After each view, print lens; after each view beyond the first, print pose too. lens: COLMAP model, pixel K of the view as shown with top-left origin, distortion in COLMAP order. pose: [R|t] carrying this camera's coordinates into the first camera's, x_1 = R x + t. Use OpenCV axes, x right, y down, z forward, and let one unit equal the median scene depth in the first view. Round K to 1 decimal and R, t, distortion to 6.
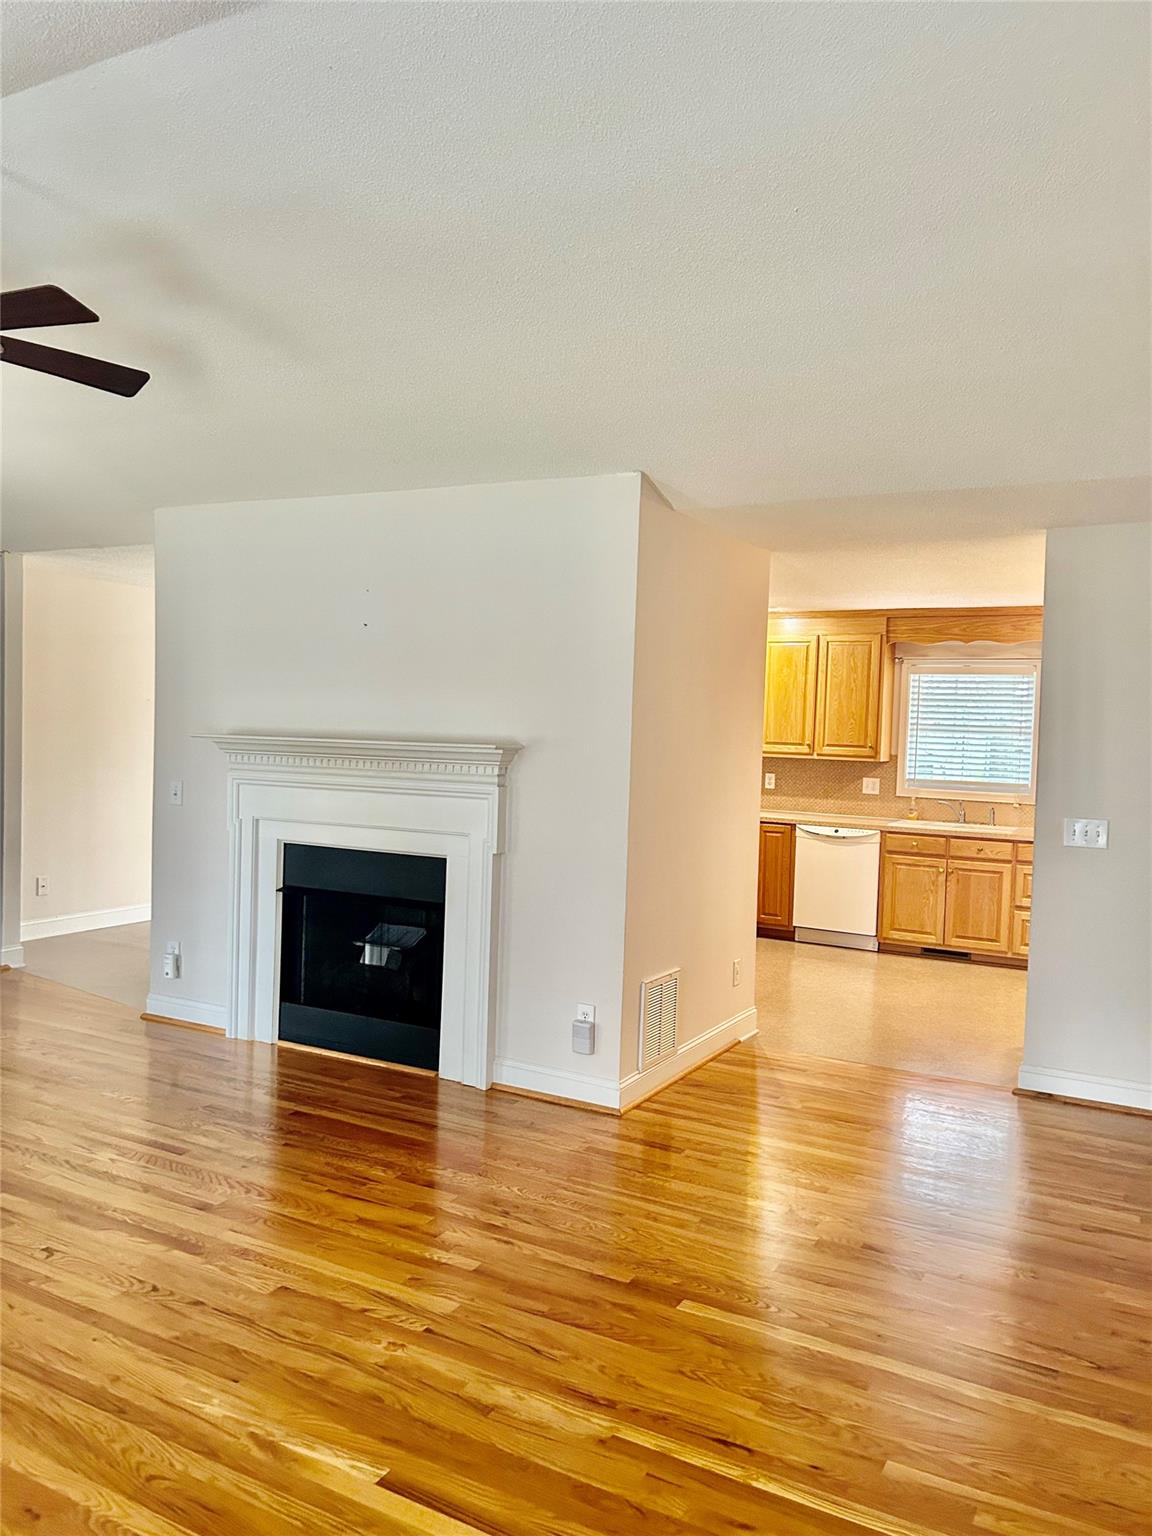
lens RADIAL K [[1166.2, 0, 567.6], [0, 1166.2, 758.5], [0, 0, 1]] dist [0.012255, -0.008067]
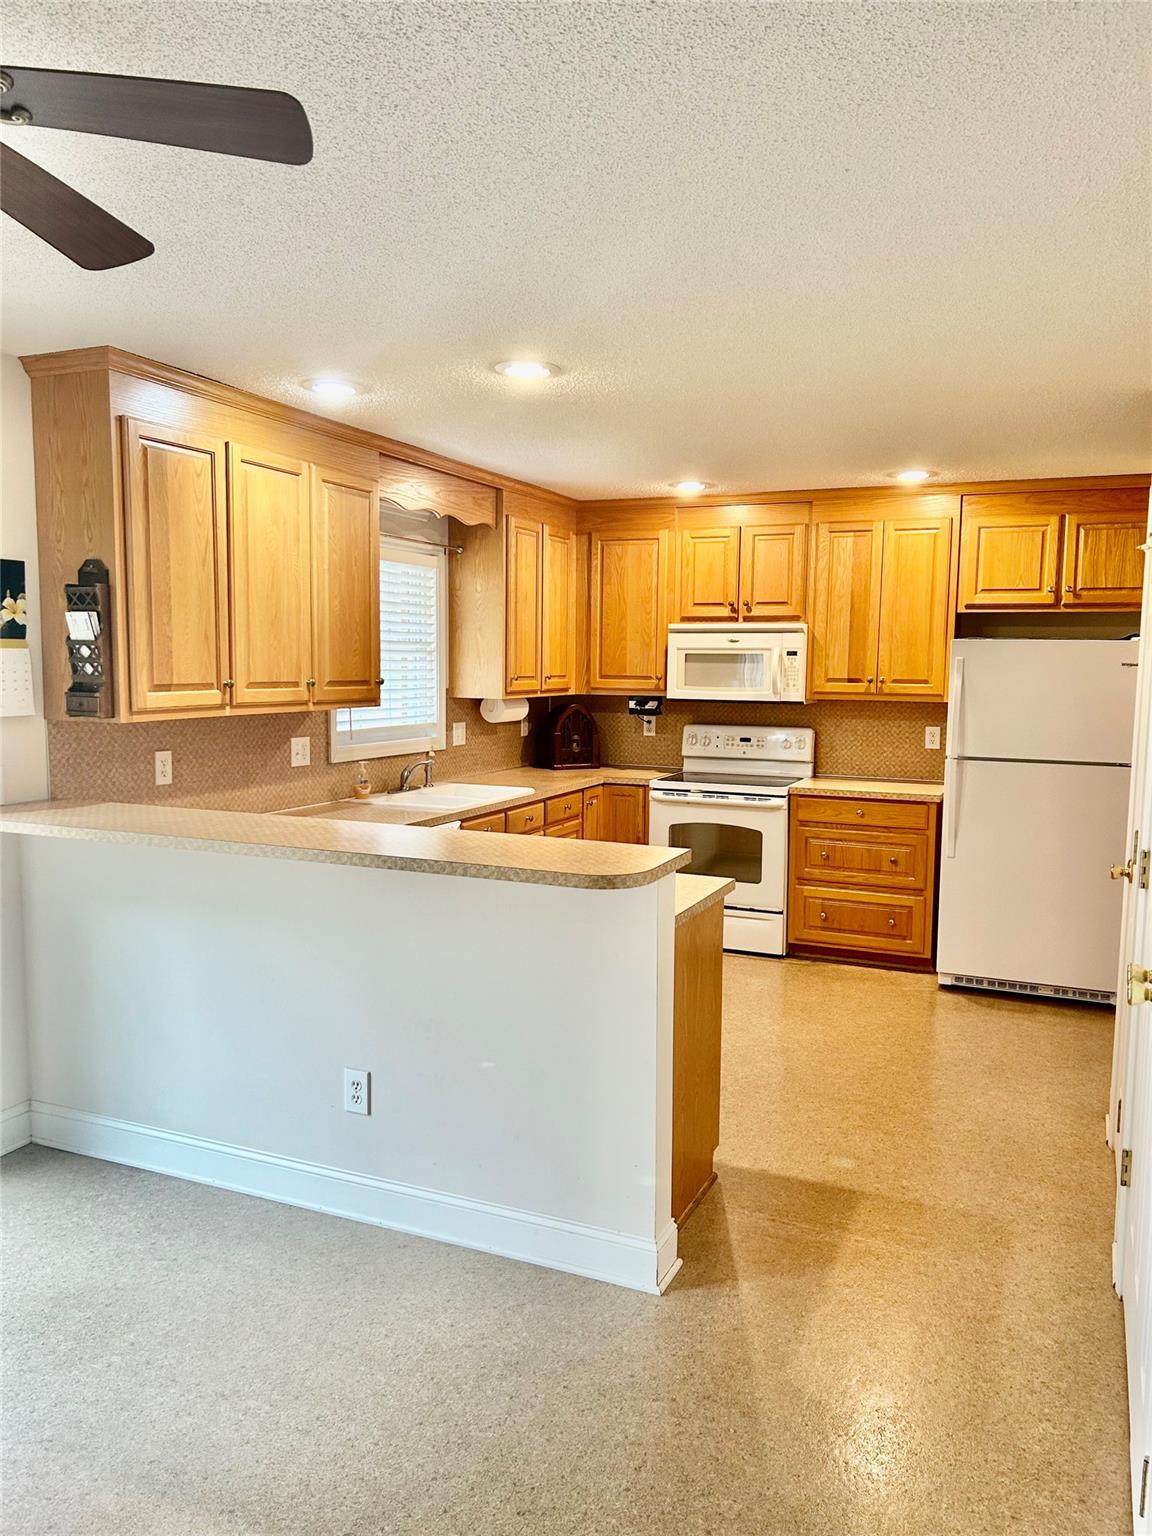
lens RADIAL K [[1143.5, 0, 597.9], [0, 1143.5, 771.6], [0, 0, 1]] dist [0.101243, -0.247018]
pose [[-0.111242, -0.132875, 0.984870, -0.330188], [0.010075, 0.990819, 0.134816, -0.043769], [-0.993742, 0.024919, -0.108882, 1.010384]]
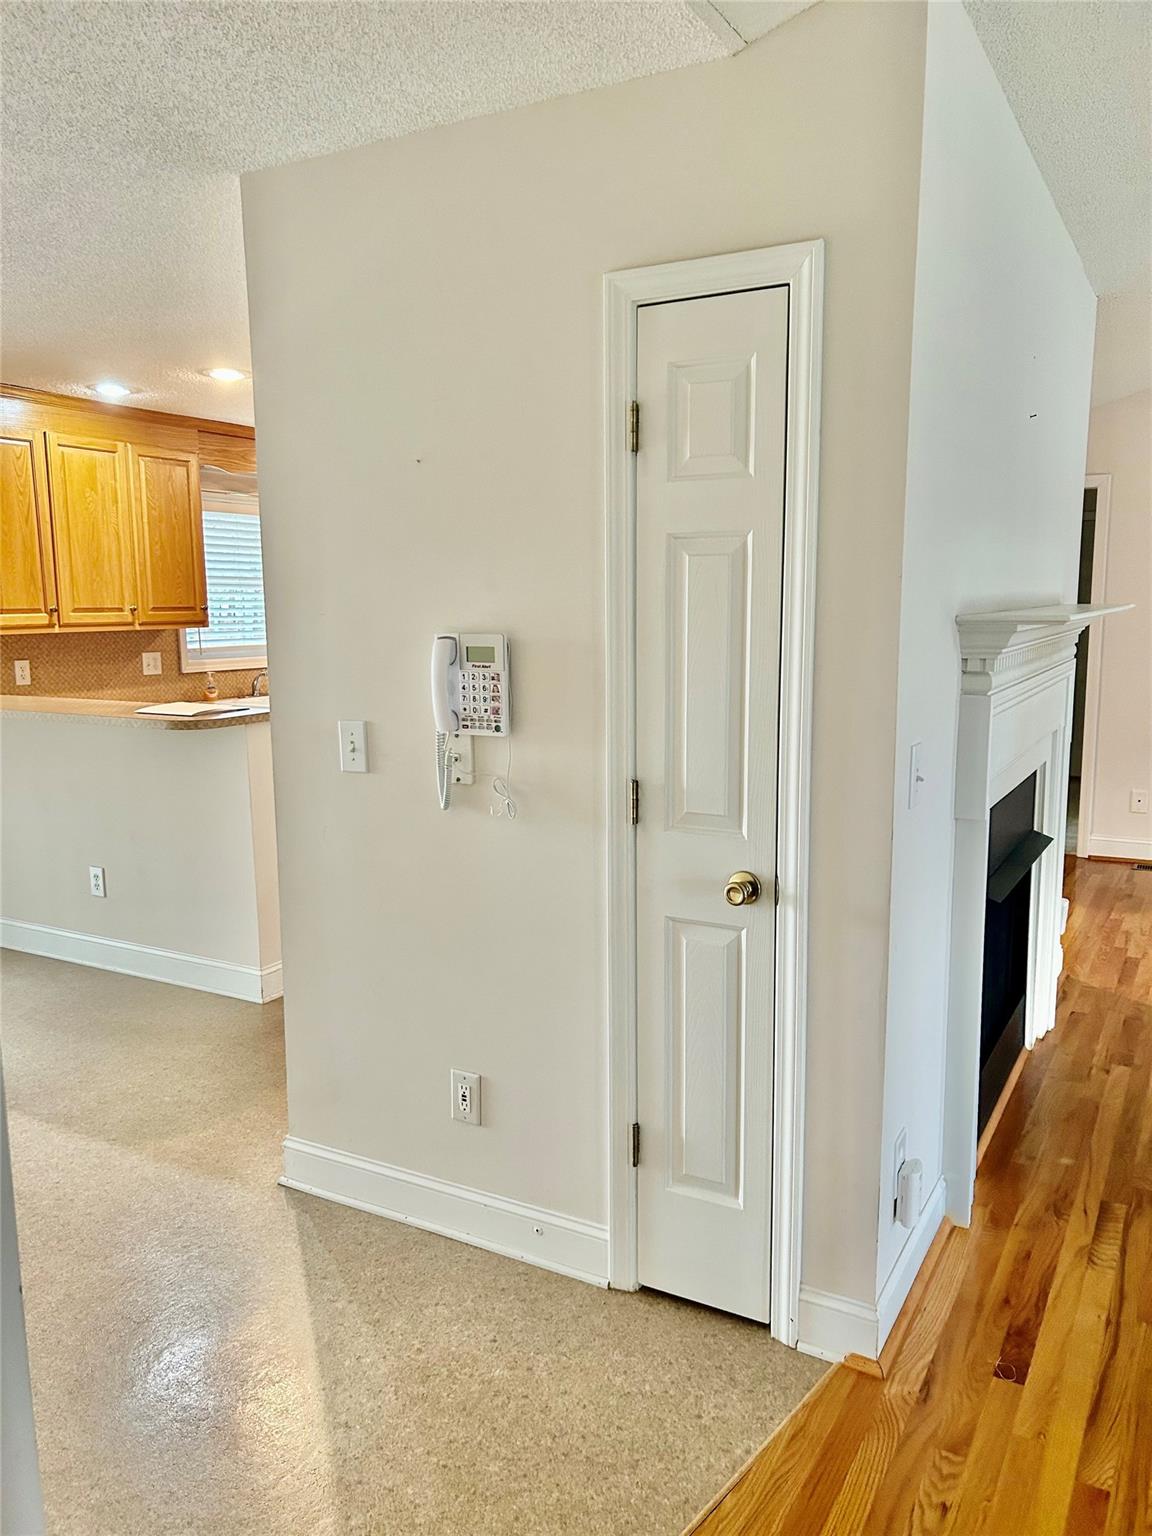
lens RADIAL K [[1154.2, 0, 576.0], [0, 1154.2, 768.0], [0, 0, 1]] dist [0.058908, -0.070700]
pose [[0.003366, -0.177257, 0.984159, -0.512737], [0.038861, 0.983444, 0.176996, -0.033590], [-0.999239, 0.037650, 0.010199, 0.803035]]
